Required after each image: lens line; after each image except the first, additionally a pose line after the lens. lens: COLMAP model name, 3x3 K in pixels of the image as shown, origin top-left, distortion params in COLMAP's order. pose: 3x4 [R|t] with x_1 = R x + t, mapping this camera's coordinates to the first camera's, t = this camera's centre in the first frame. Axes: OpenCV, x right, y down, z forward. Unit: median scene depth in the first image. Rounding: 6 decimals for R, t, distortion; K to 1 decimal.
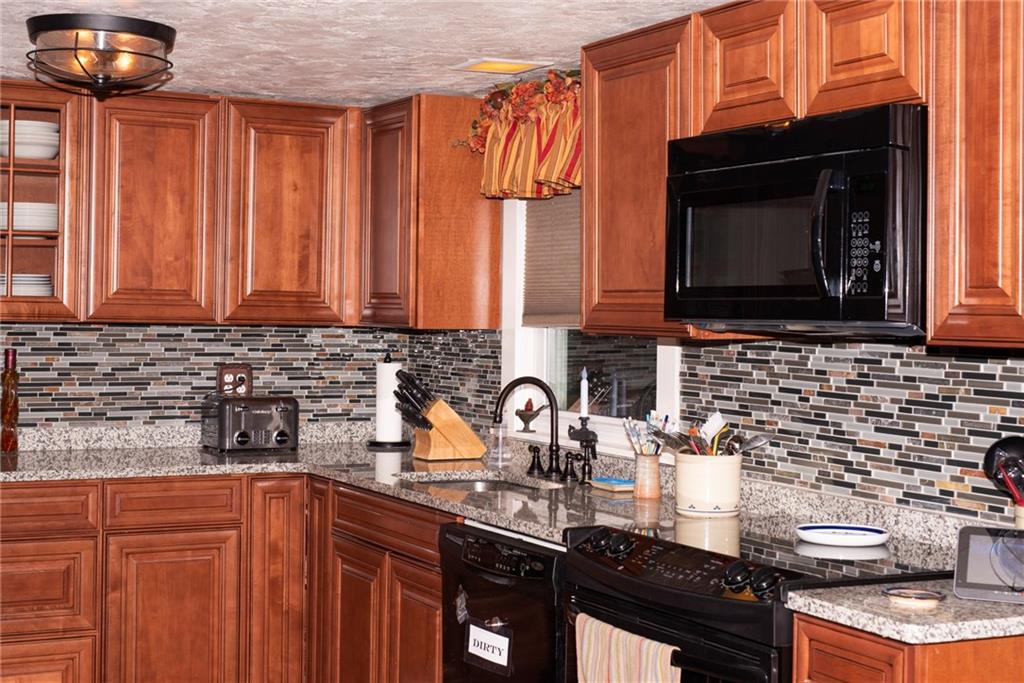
lens RADIAL K [[1581.7, 0, 486.7], [0, 1581.7, 315.2], [0, 0, 1]] dist [0.000086, 0.000000]
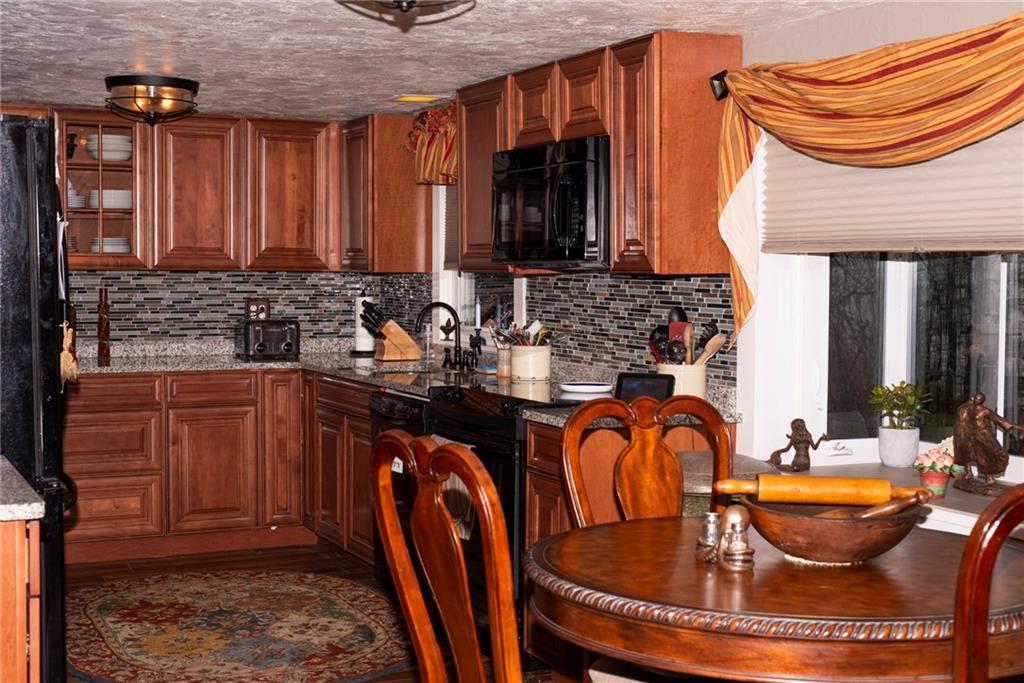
lens RADIAL K [[1413.6, 0, 514.5], [0, 1413.6, 343.1], [0, 0, 1]] dist [0.011406, 0.000000]
pose [[0.999751, -0.008008, -0.020825, 0.119429], [0.009057, 0.998668, 0.050791, 0.009070], [0.020391, -0.050967, 0.998492, -0.342516]]
